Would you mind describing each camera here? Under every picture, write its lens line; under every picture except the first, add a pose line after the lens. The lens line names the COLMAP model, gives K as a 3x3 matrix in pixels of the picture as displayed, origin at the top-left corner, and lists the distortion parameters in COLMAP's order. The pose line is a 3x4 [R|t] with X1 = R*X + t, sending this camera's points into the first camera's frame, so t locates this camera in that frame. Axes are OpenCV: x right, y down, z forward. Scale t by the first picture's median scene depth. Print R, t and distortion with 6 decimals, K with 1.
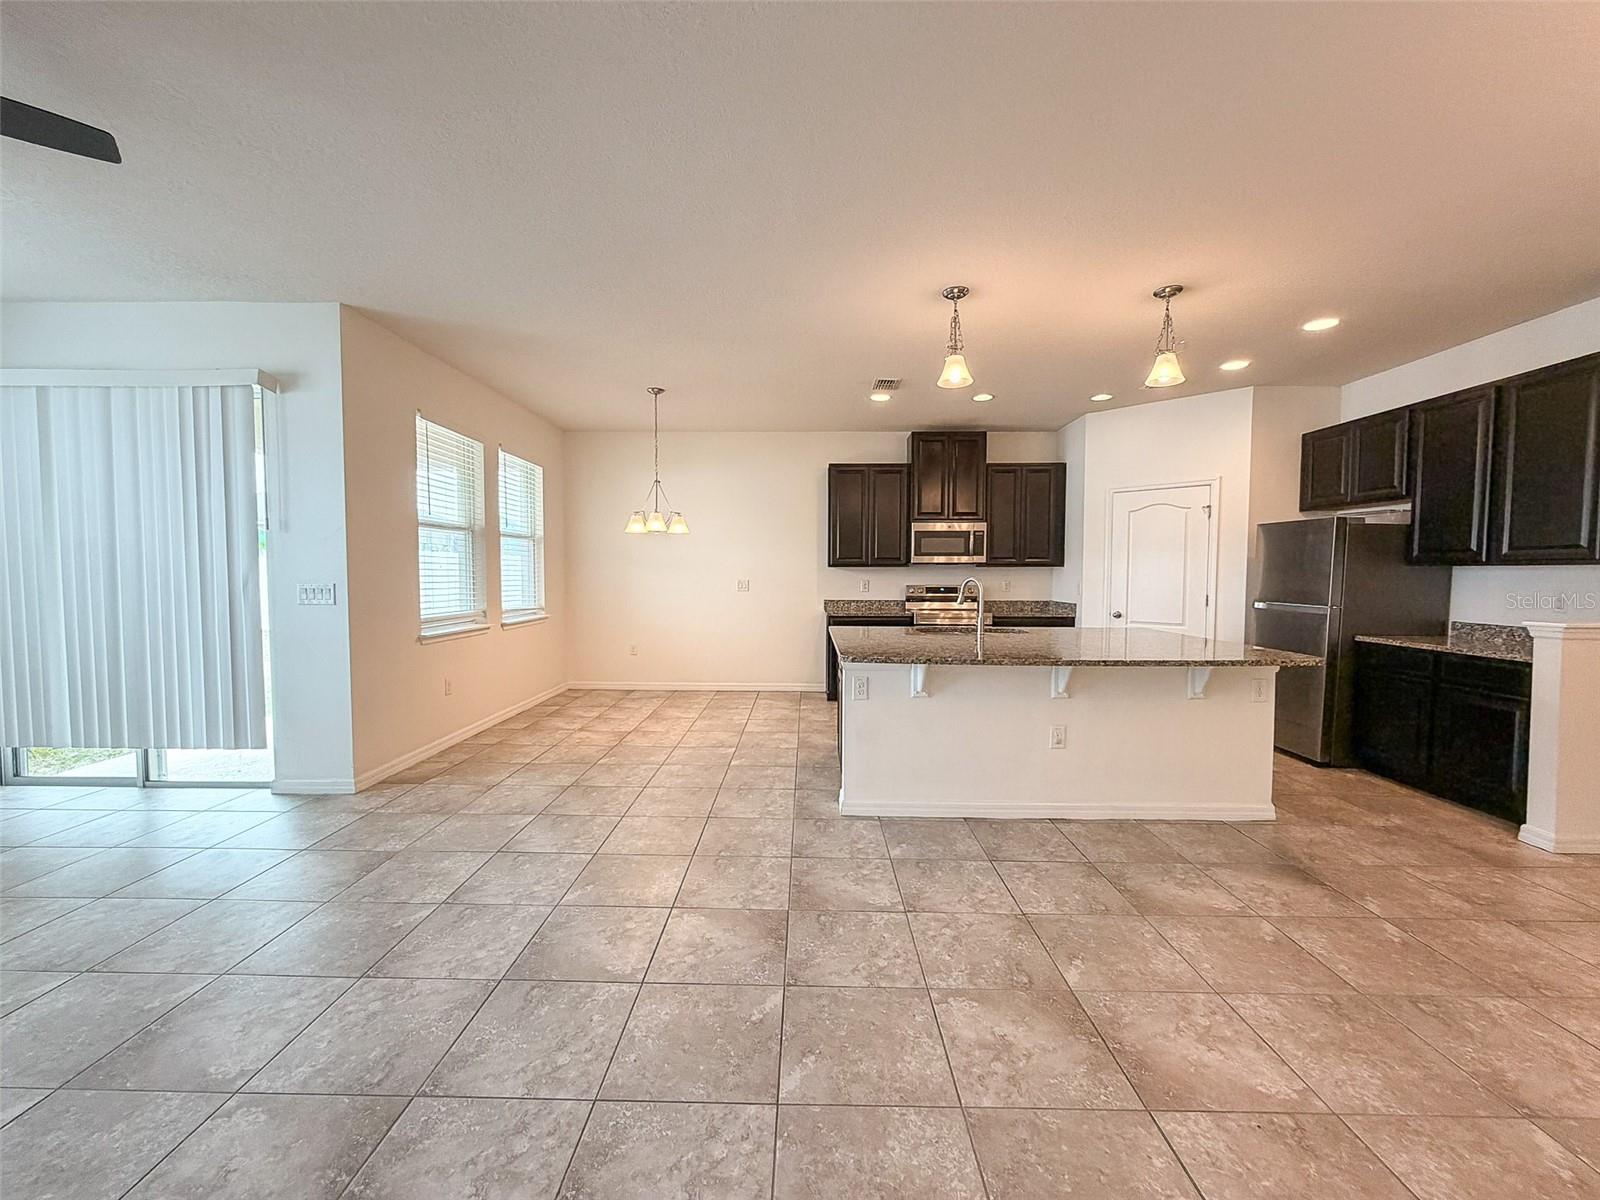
lens RADIAL K [[640.8, 0, 797.5], [0, 640.8, 598.0], [0, 0, 1]] dist [-0.000865, 0.000120]
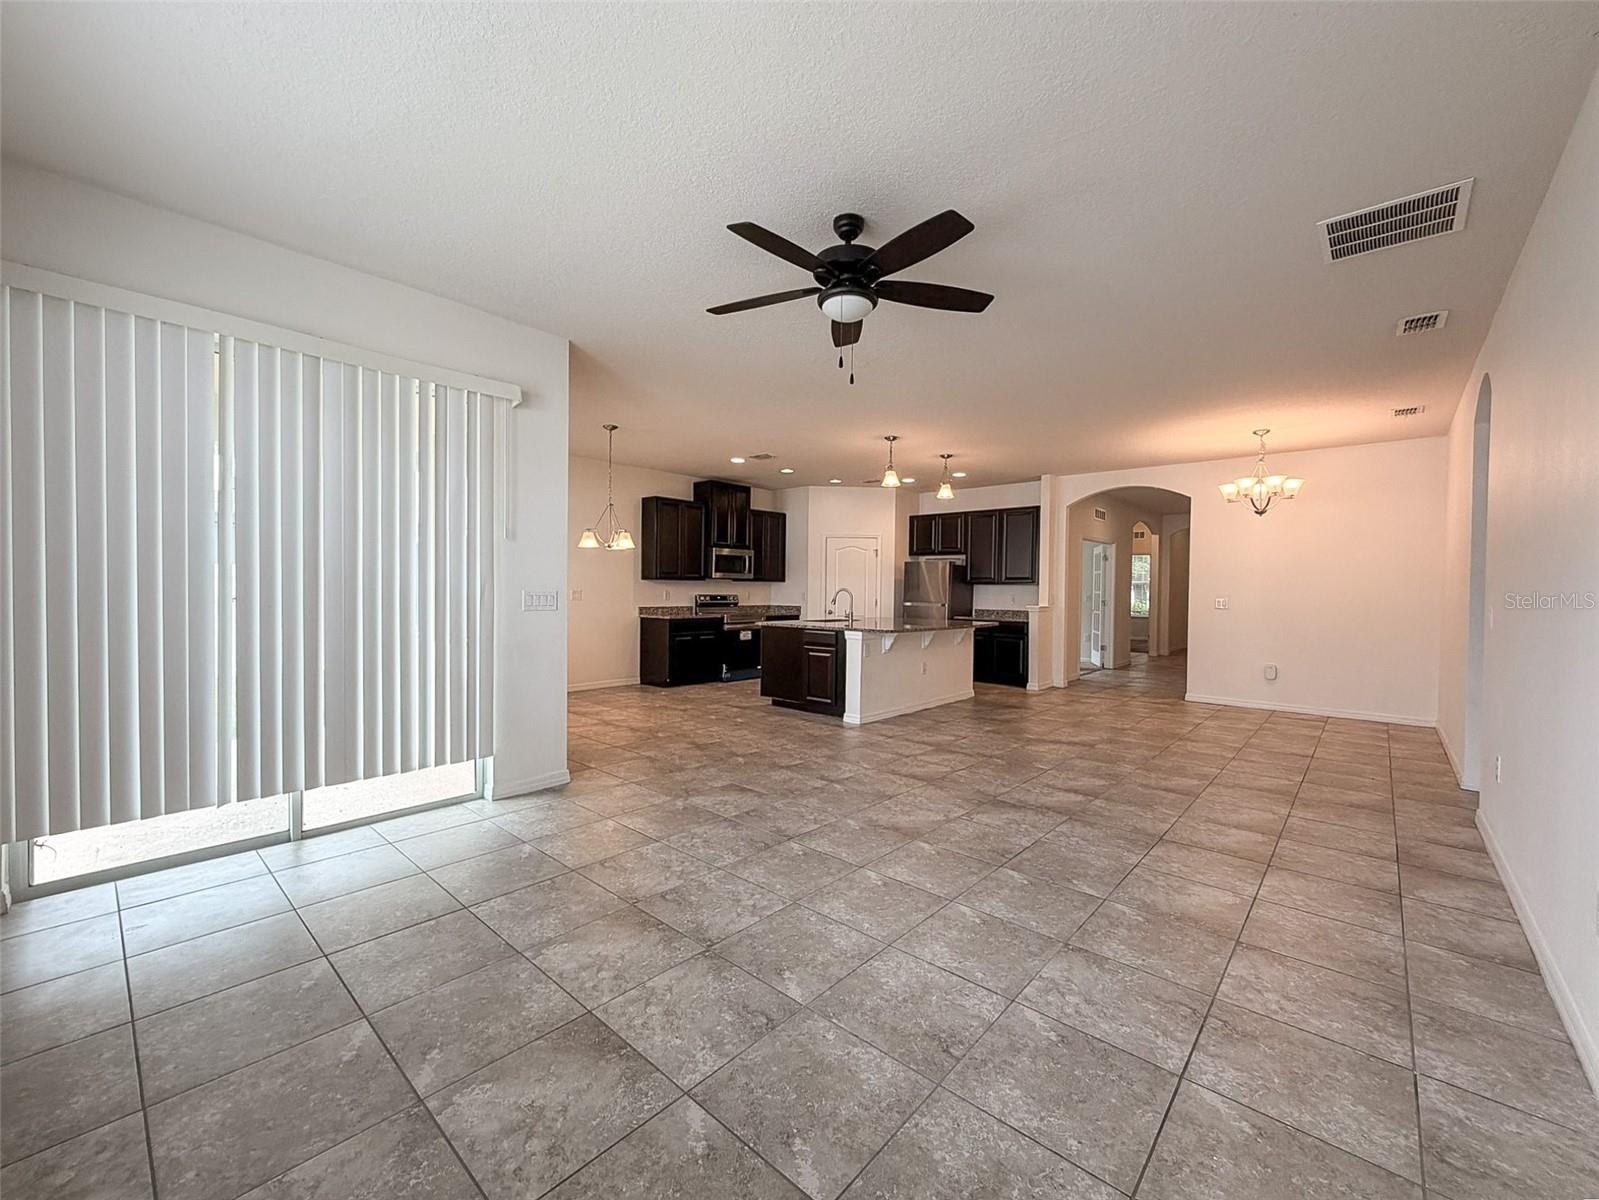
lens RADIAL K [[648.9, 0, 799.5], [0, 648.9, 600.0], [0, 0, 1]] dist [-0.000441, 0.000155]
pose [[0.650854, -0.008164, 0.759159, -0.909879], [0.020663, 0.999762, -0.006964, 0.006081], [-0.758922, 0.020219, 0.650868, -0.021111]]
